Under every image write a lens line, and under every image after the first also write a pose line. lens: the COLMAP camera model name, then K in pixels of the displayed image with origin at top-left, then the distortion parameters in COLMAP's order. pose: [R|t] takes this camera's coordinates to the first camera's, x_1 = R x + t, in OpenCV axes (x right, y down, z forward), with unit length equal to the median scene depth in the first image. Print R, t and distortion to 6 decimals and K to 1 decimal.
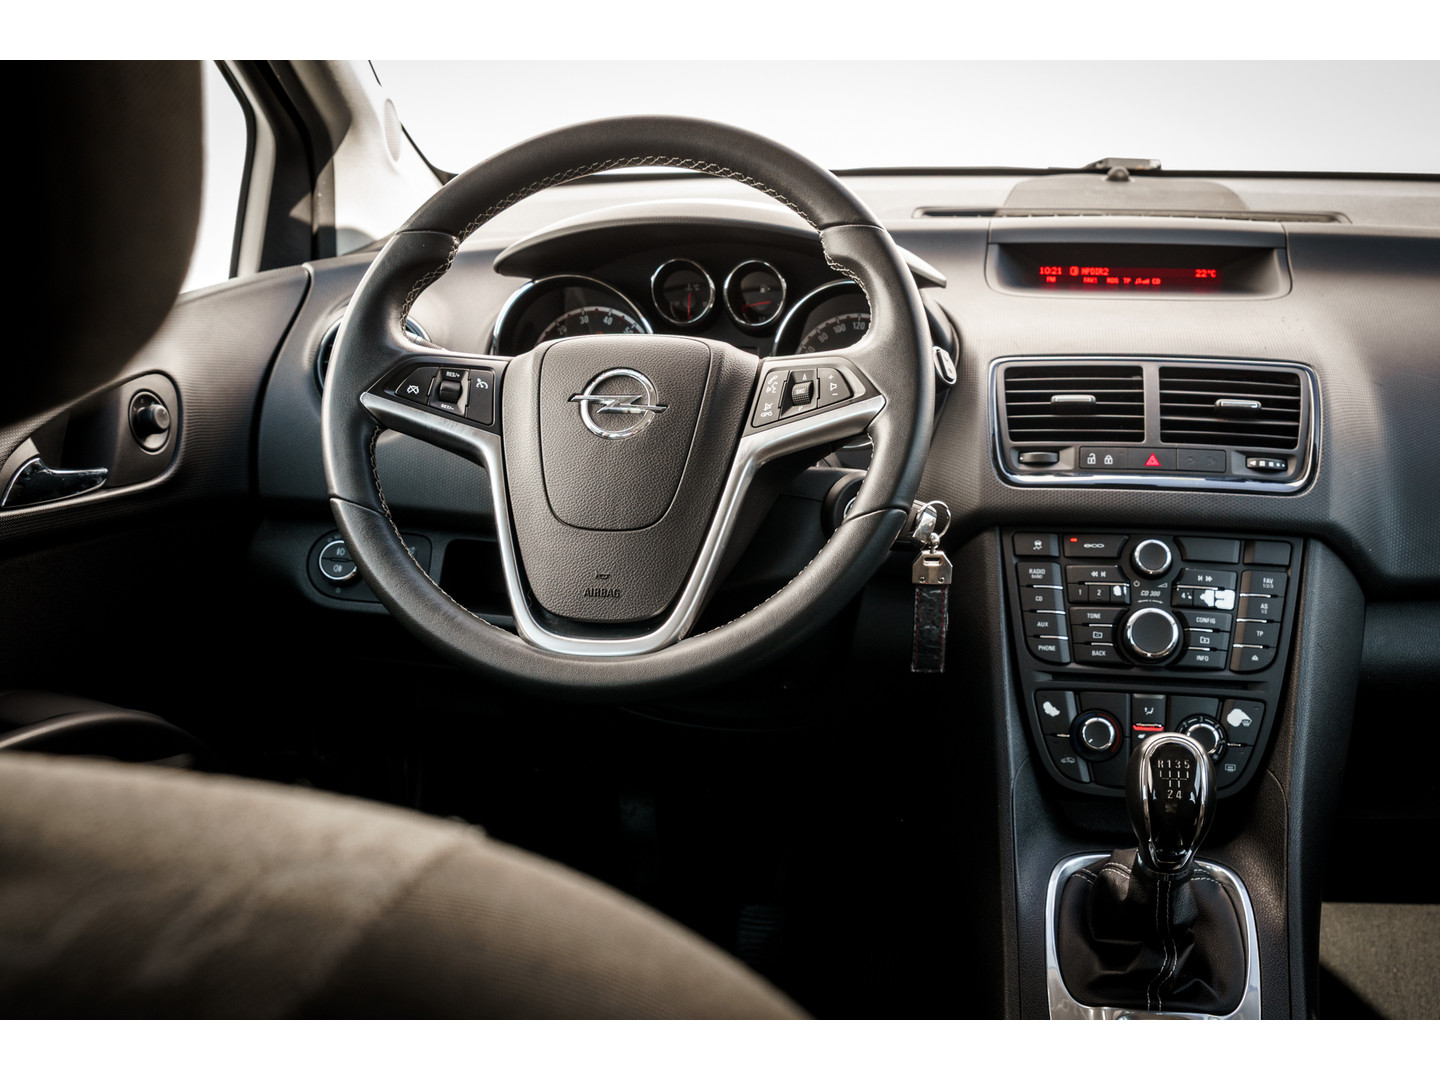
lens RADIAL K [[1717.9, 0, 721.7], [0, 1717.9, 539.4], [0, 0, 1]] dist [-0.076106, 0.000000]
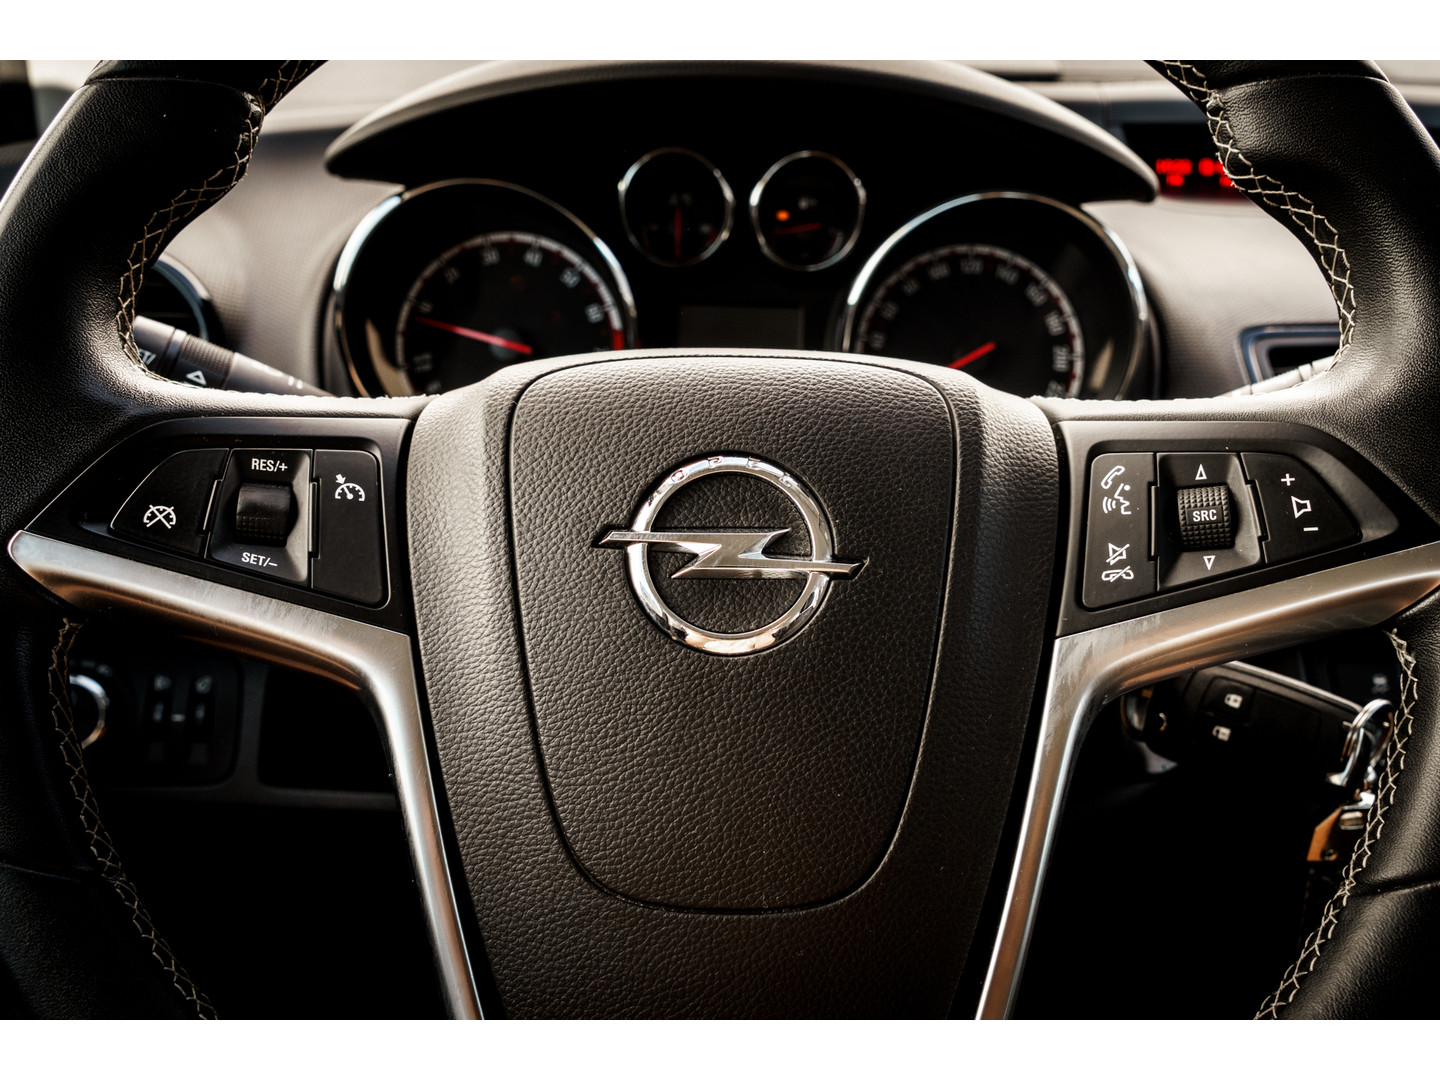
lens RADIAL K [[1361.5, 0, 714.8], [0, 1361.5, 541.8], [0, 0, 1]] dist [-0.011136, 0.000000]
pose [[0.985837, -0.042147, 0.162327, -0.109469], [0.021237, 0.991488, 0.128456, -0.117489], [-0.166359, -0.123189, 0.978340, 0.689489]]
